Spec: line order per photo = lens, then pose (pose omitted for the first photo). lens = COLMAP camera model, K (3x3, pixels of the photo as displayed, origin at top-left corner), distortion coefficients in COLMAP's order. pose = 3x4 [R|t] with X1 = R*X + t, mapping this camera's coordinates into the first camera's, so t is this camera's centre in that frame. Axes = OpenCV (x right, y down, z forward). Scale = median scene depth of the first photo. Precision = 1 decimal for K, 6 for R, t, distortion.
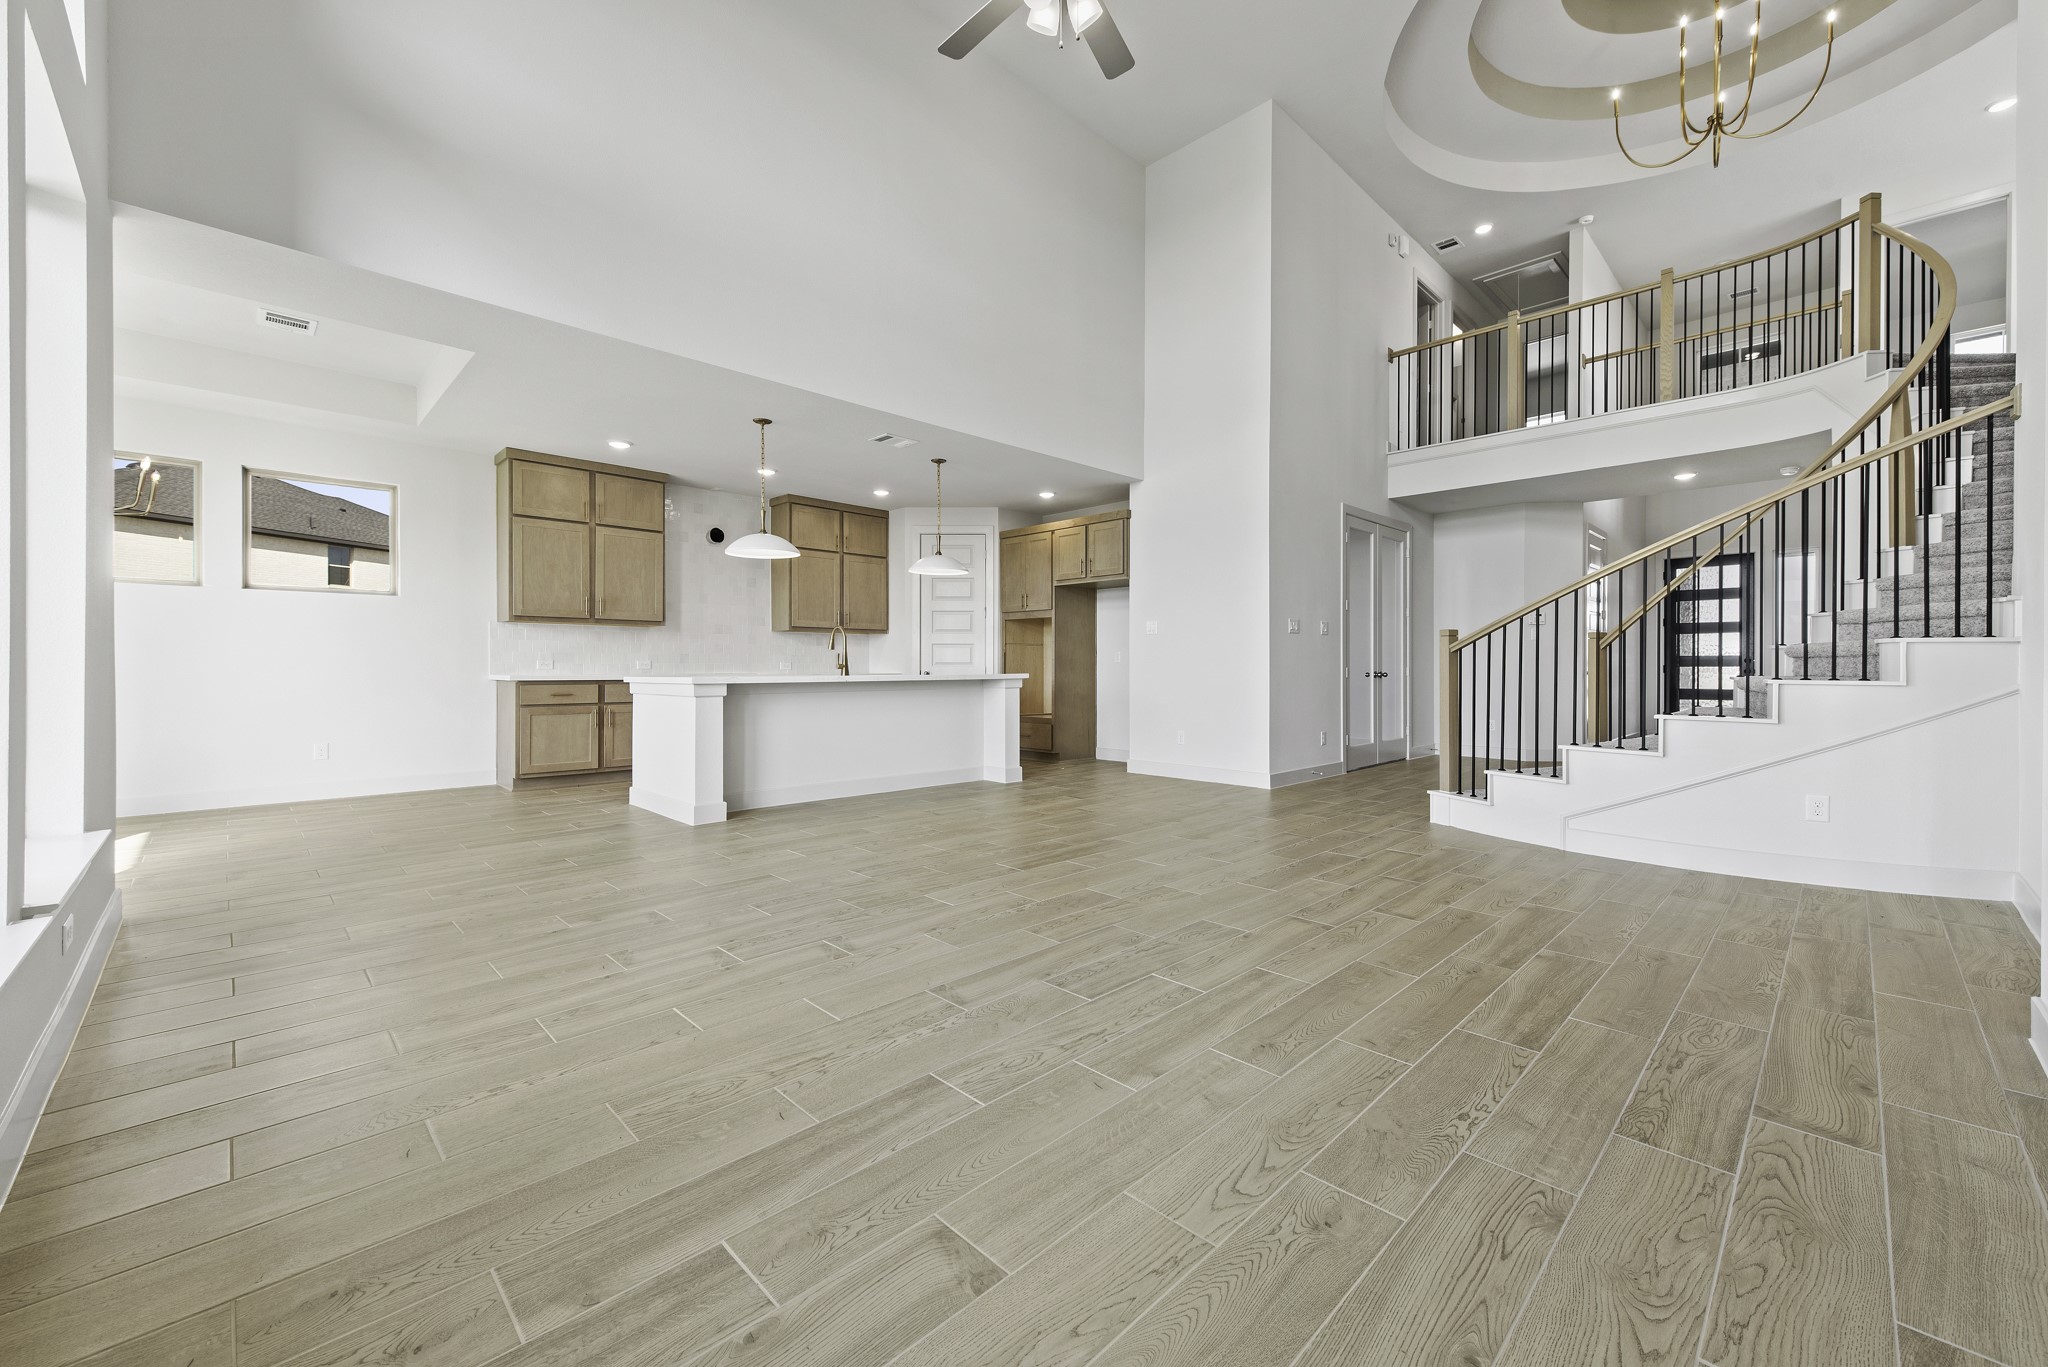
lens RADIAL K [[809.1, 0, 1026.2], [0, 809.1, 670.7], [0, 0, 1]] dist [0.008802, -0.002714]
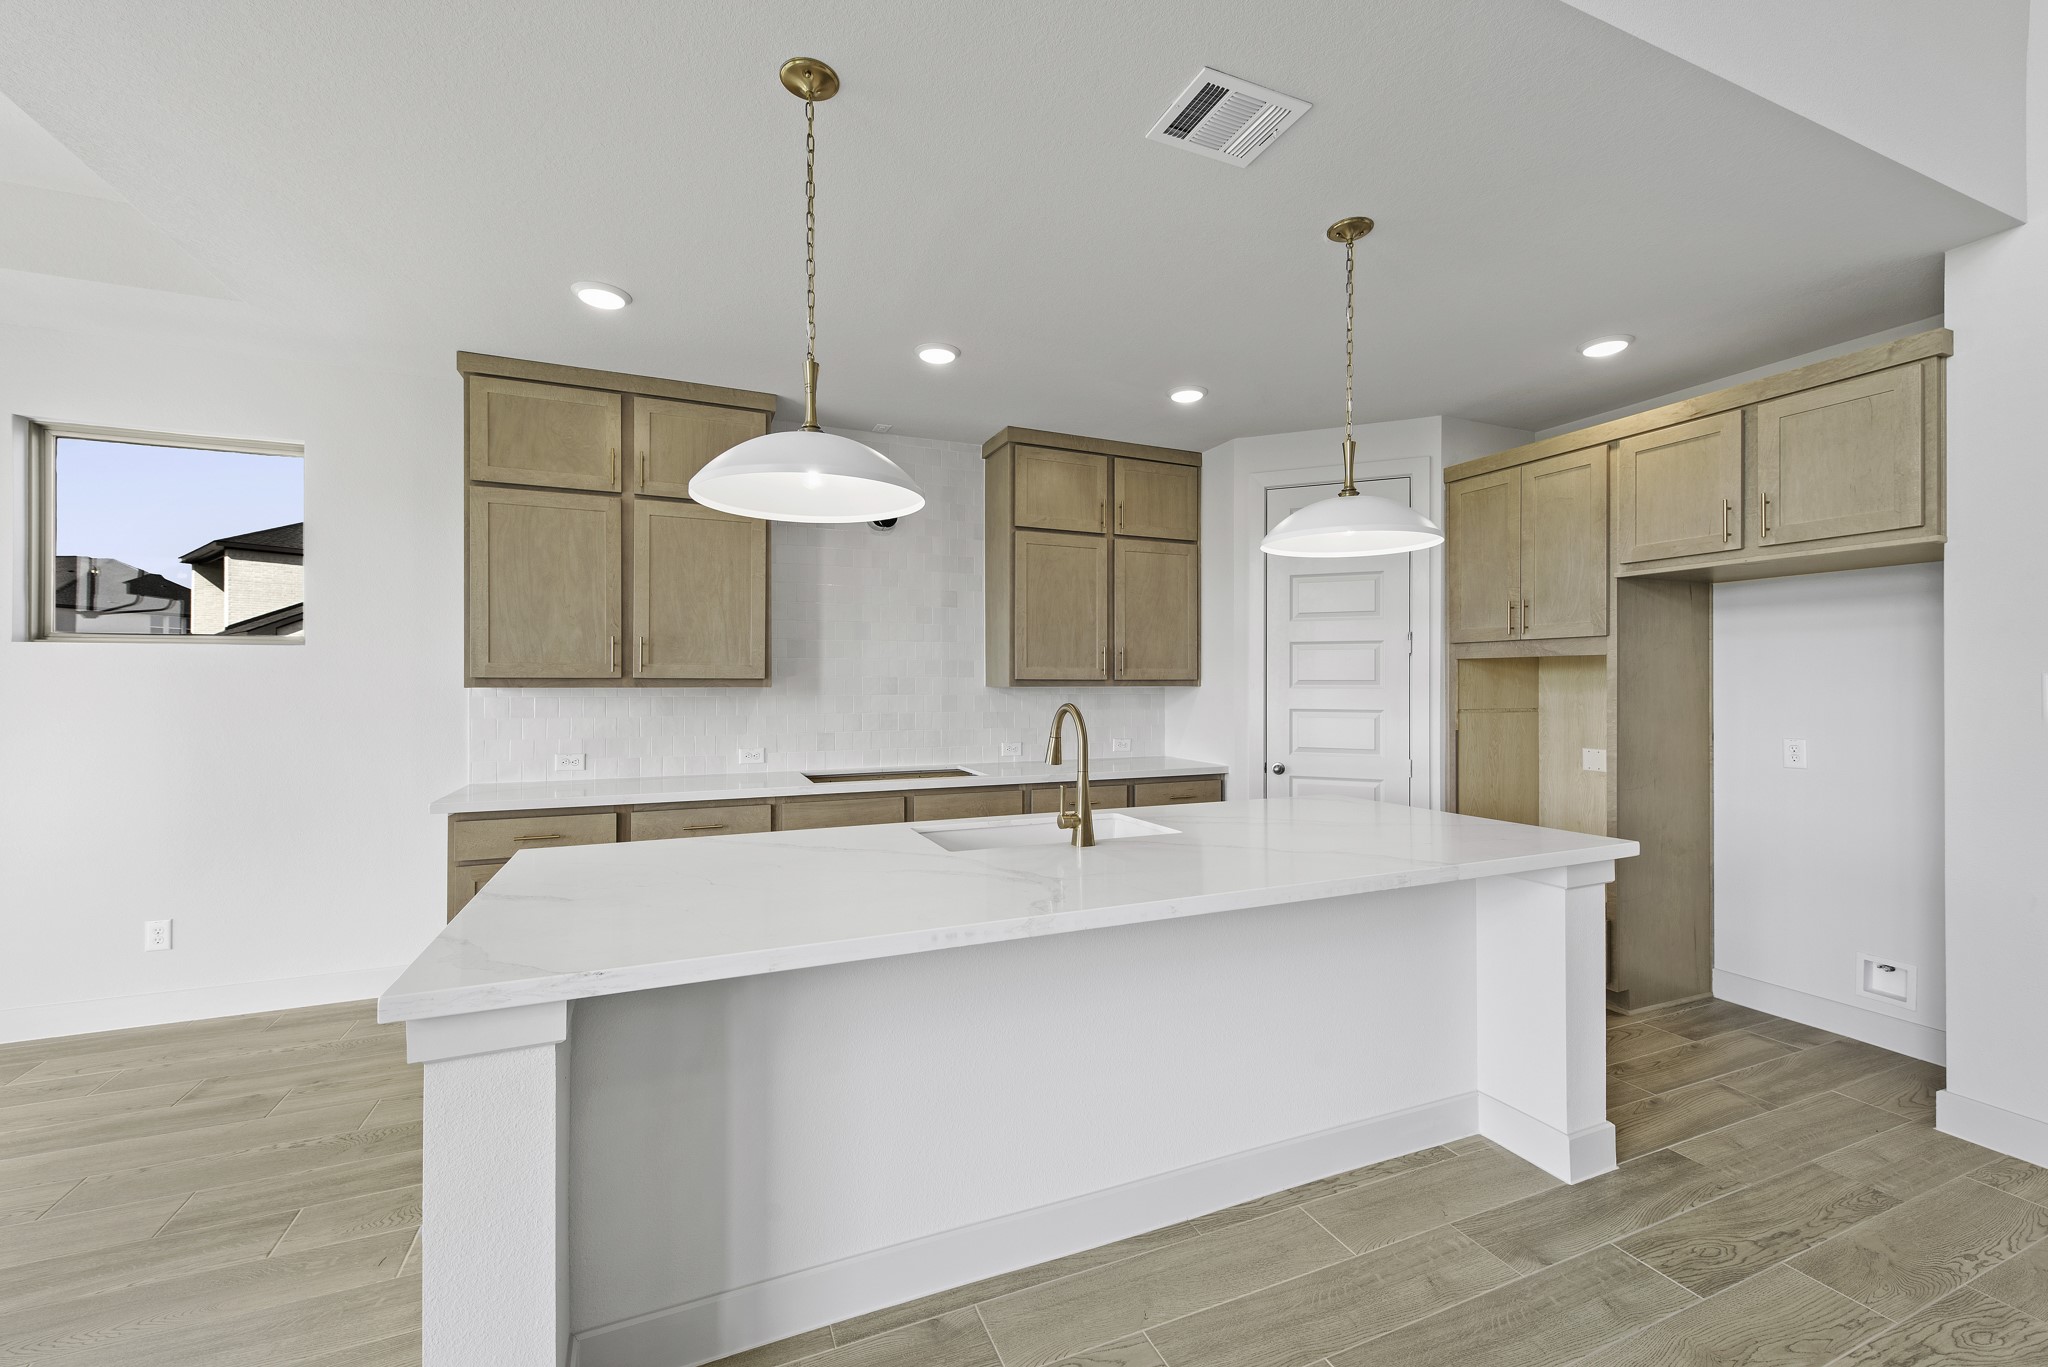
lens RADIAL K [[809.1, 0, 1019.7], [0, 809.1, 680.9], [0, 0, 1]] dist [0.008802, -0.002714]
pose [[0.928282, 0.000394, -0.371876, -0.091247], [-0.002789, 0.999979, -0.005902, -0.050050], [0.371865, 0.006516, 0.928264, 0.512524]]
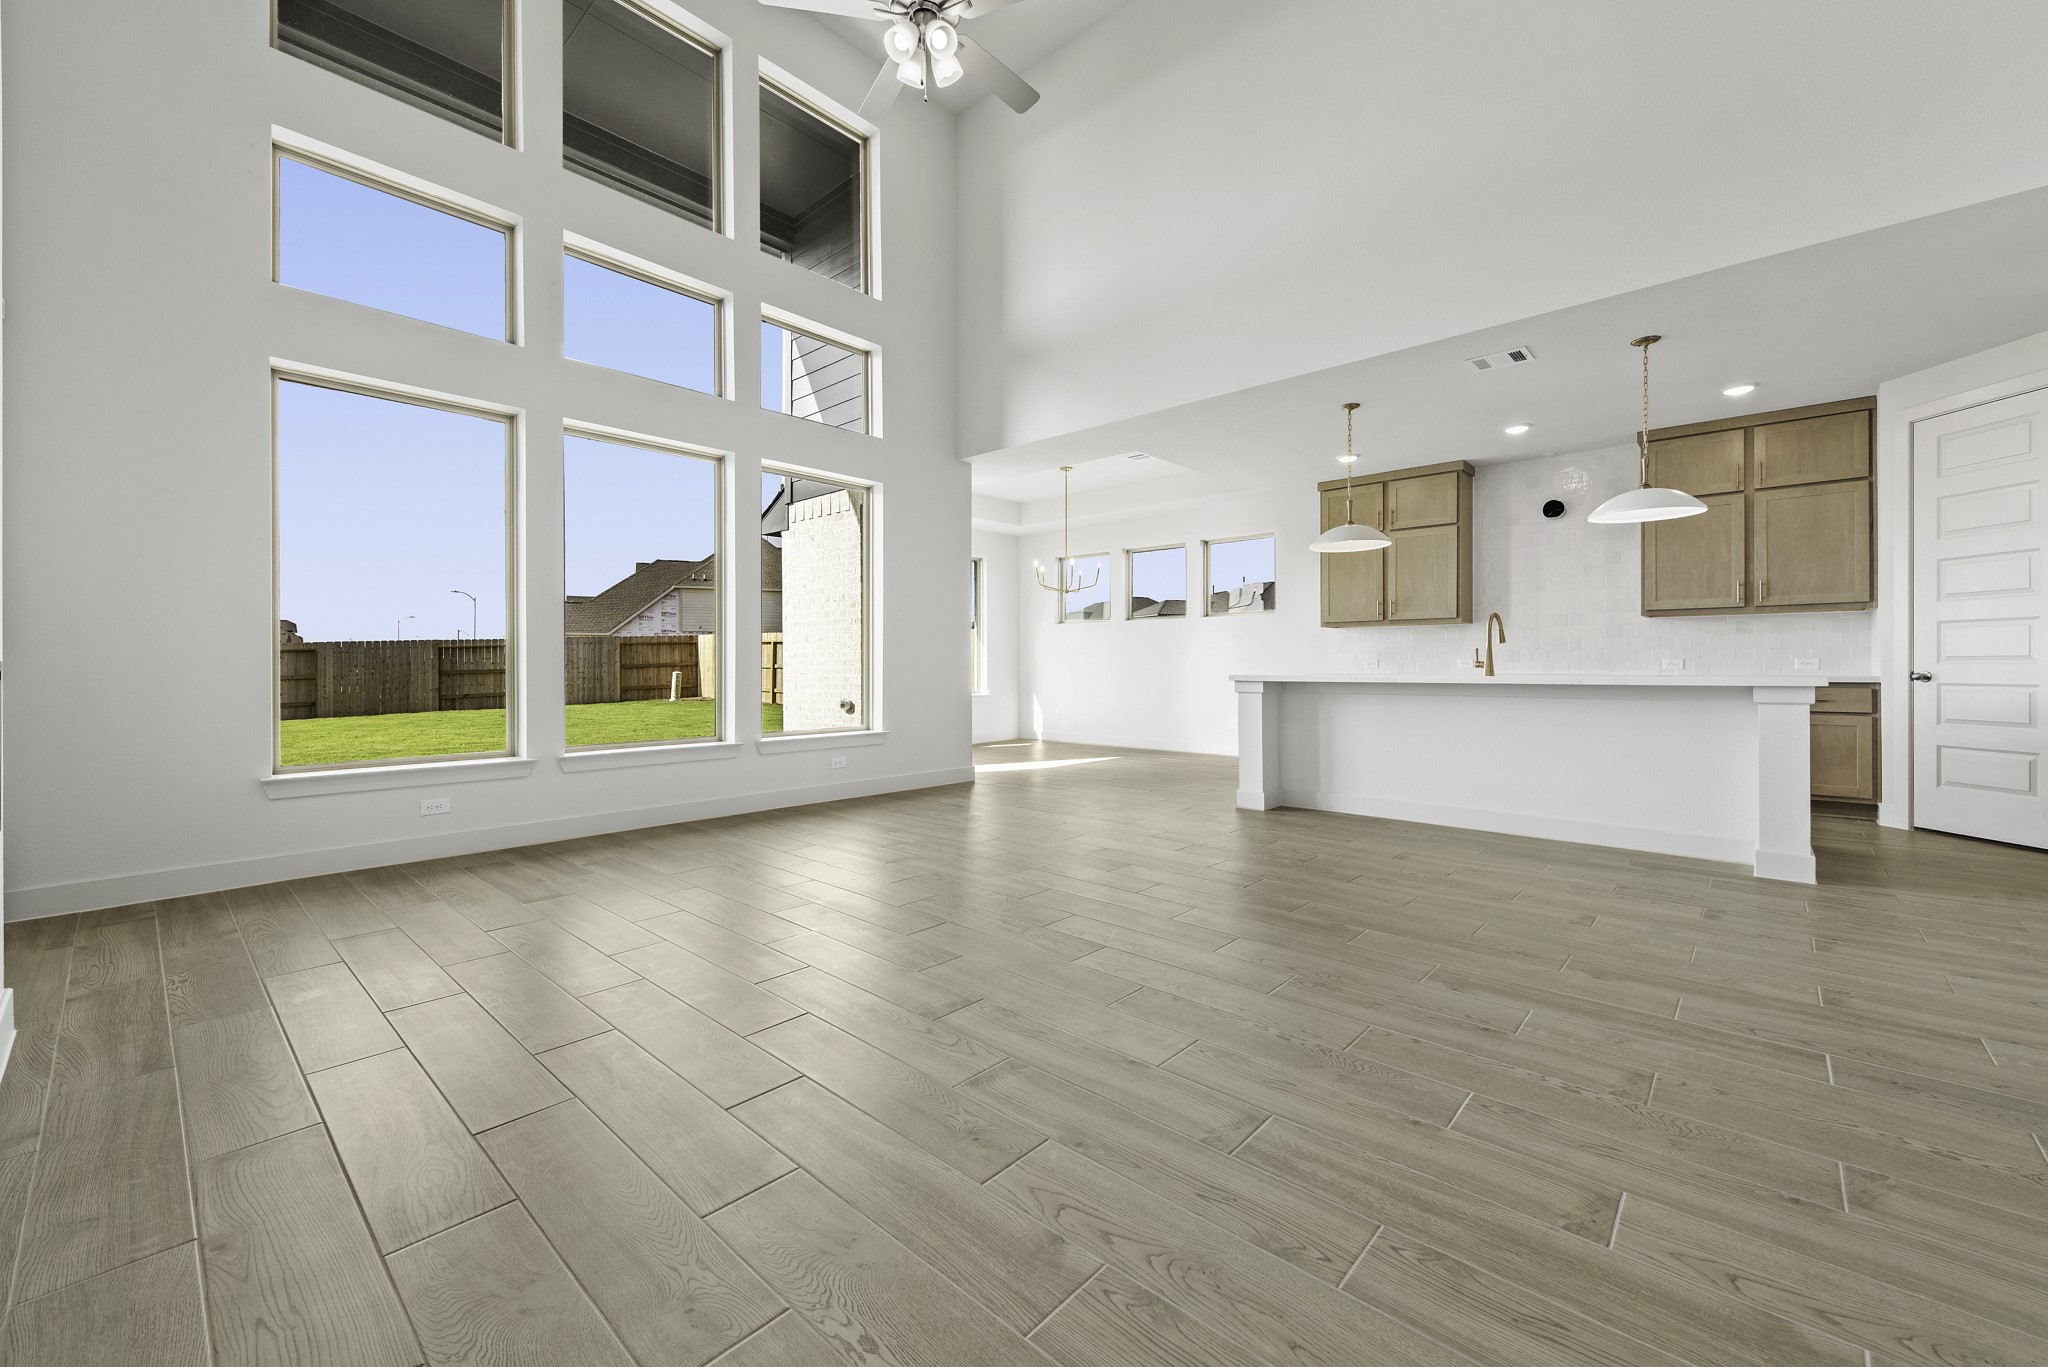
lens RADIAL K [[809.1, 0, 1028.6], [0, 809.1, 668.4], [0, 0, 1]] dist [0.008802, -0.002714]
pose [[0.055283, 0.000862, -0.998470, 0.419457], [-0.003546, 0.999993, 0.000667, 0.000193], [0.998464, 0.003504, 0.055286, 0.396255]]
